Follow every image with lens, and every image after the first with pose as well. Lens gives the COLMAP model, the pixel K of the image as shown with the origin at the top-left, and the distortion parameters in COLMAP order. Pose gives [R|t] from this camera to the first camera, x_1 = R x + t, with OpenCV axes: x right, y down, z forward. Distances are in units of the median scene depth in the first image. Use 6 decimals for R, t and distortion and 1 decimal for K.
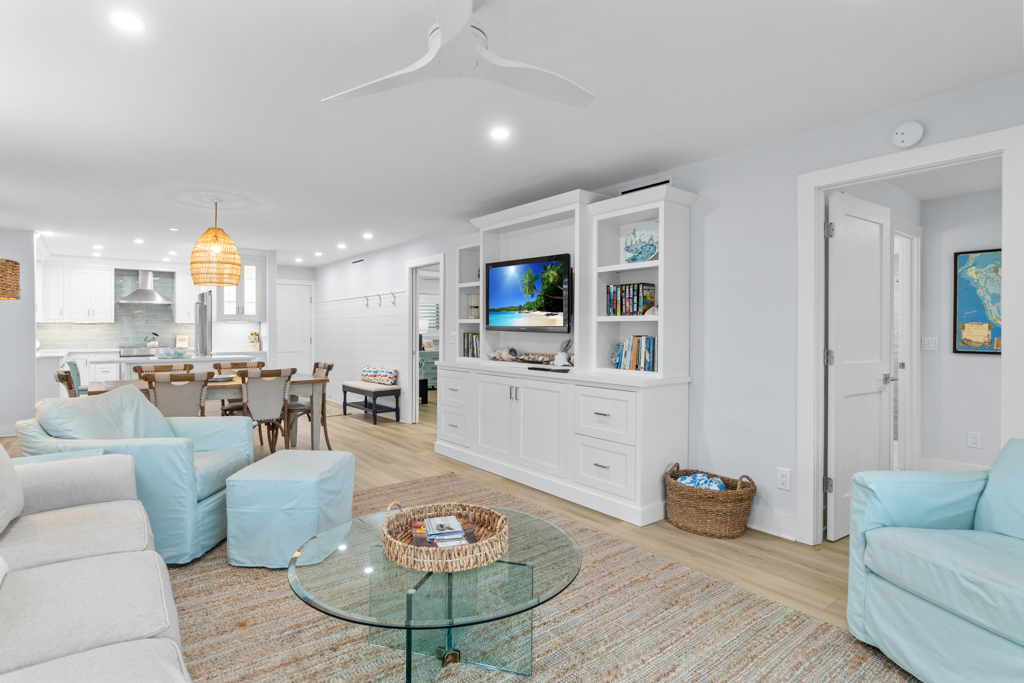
lens RADIAL K [[514.1, 0, 512.0], [0, 514.1, 341.5], [0, 0, 1]] dist [-0.000342, 0.000081]
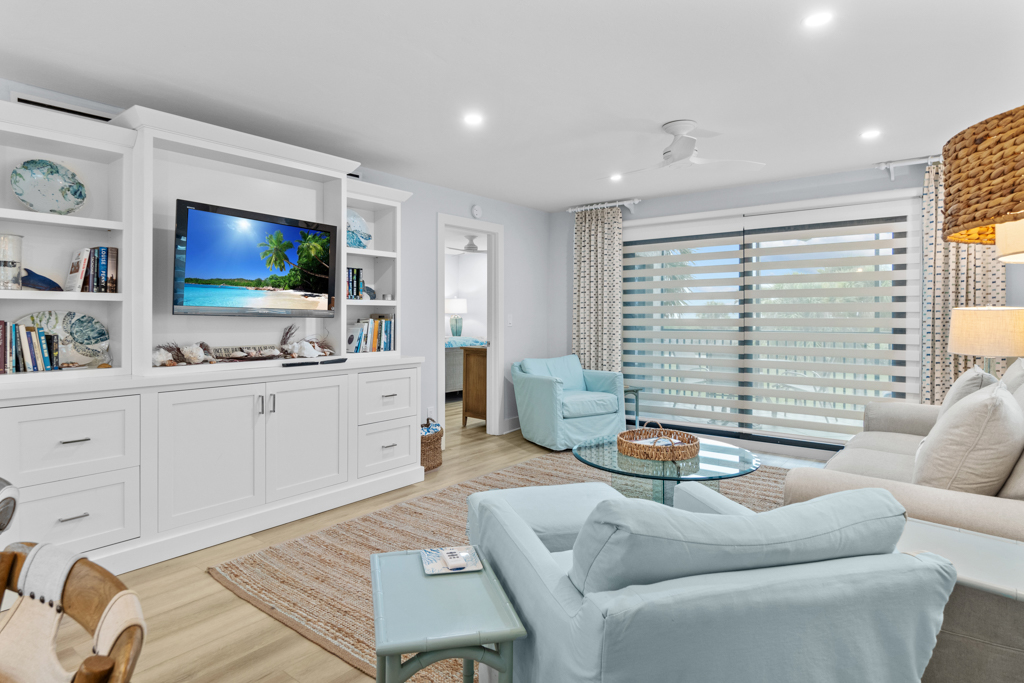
lens RADIAL K [[569.8, 0, 491.2], [0, 569.8, 316.7], [0, 0, 1]] dist [0.002004, 0.000282]
pose [[-0.197800, -0.011206, 0.980178, -0.815647], [0.015250, 0.999778, 0.014507, -0.025589], [-0.980124, 0.017817, -0.197585, 0.847440]]
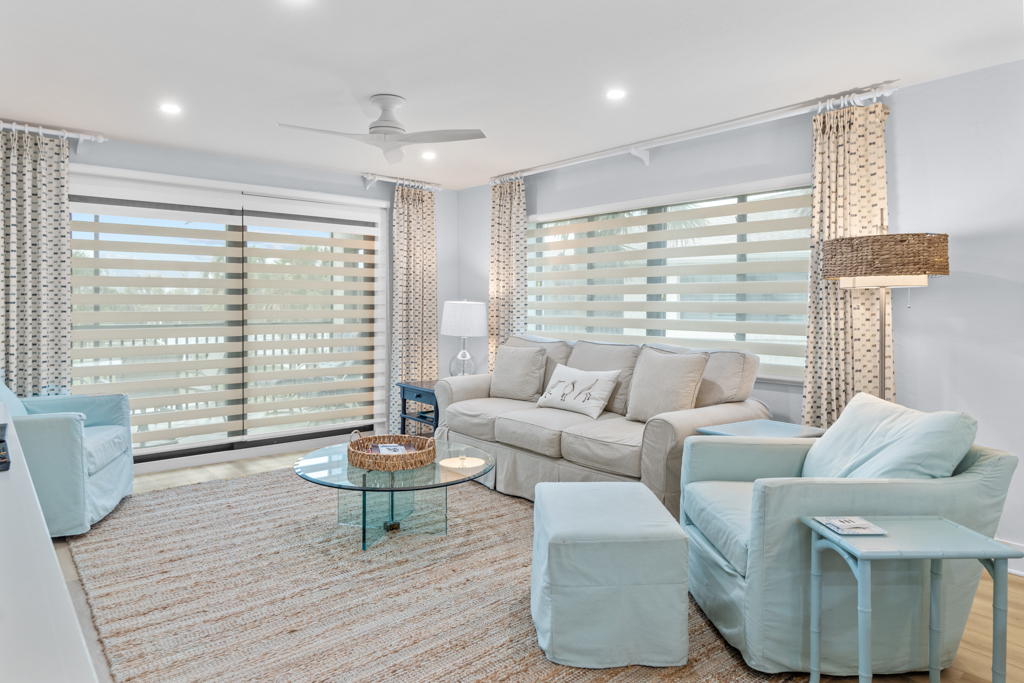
lens RADIAL K [[634.4, 0, 489.7], [0, 634.4, 312.8], [0, 0, 1]] dist [-0.003407, 0.002043]
pose [[-0.999922, -0.012449, 0.001359, -0.187697], [-0.012403, 0.999476, 0.029914, -0.033227], [-0.001731, 0.029895, -0.999552, 1.265942]]
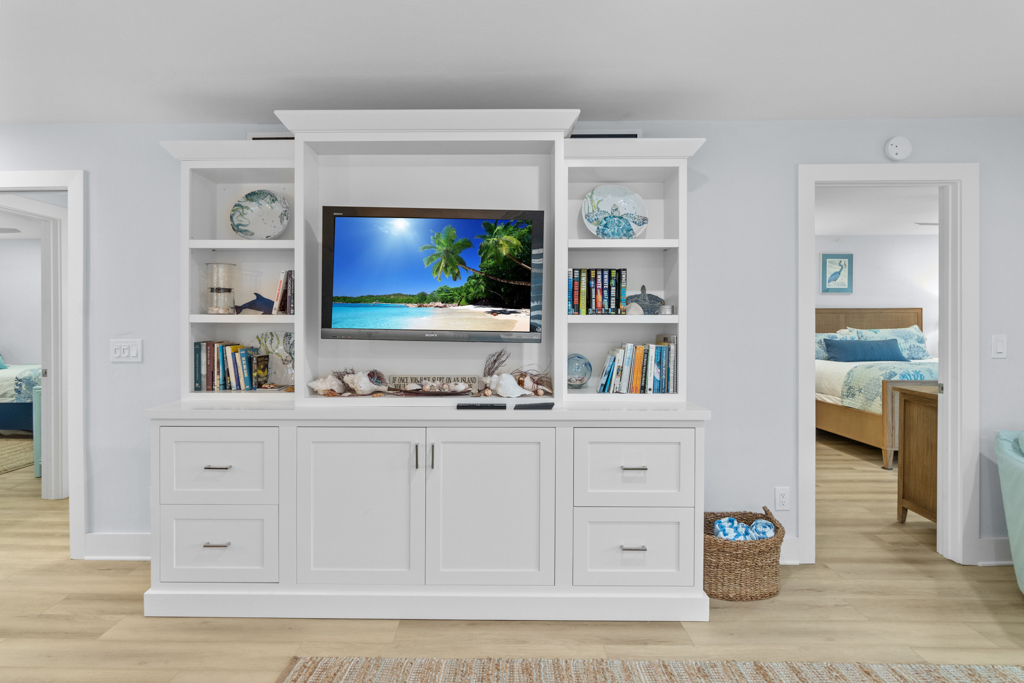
lens RADIAL K [[520.4, 0, 498.2], [0, 520.4, 324.0], [0, 0, 1]] dist [-0.002241, 0.000625]
pose [[0.642834, -0.014137, 0.765875, -0.358329], [0.018680, 0.999822, 0.002776, -0.037593], [-0.765778, 0.012522, 0.642983, 0.586338]]
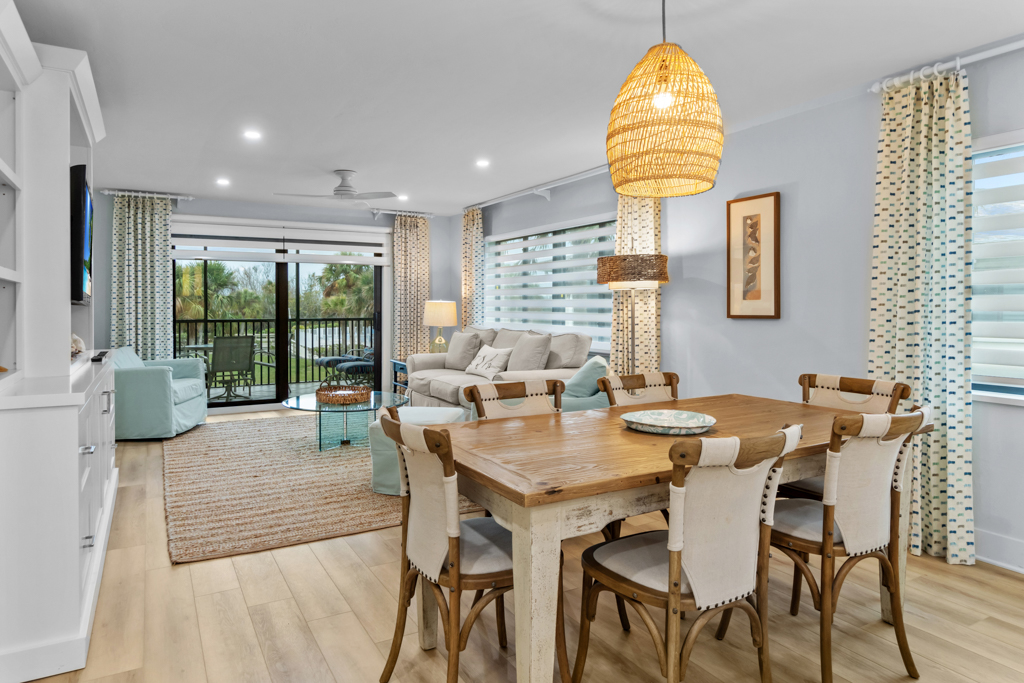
lens RADIAL K [[625.3, 0, 486.5], [0, 625.3, 315.8], [0, 0, 1]] dist [-0.002111, 0.000521]
pose [[-0.982070, -0.011366, 0.188173, -0.590878], [-0.004931, 0.999388, 0.034627, -0.036155], [-0.188451, 0.033079, -0.981525, 1.656965]]
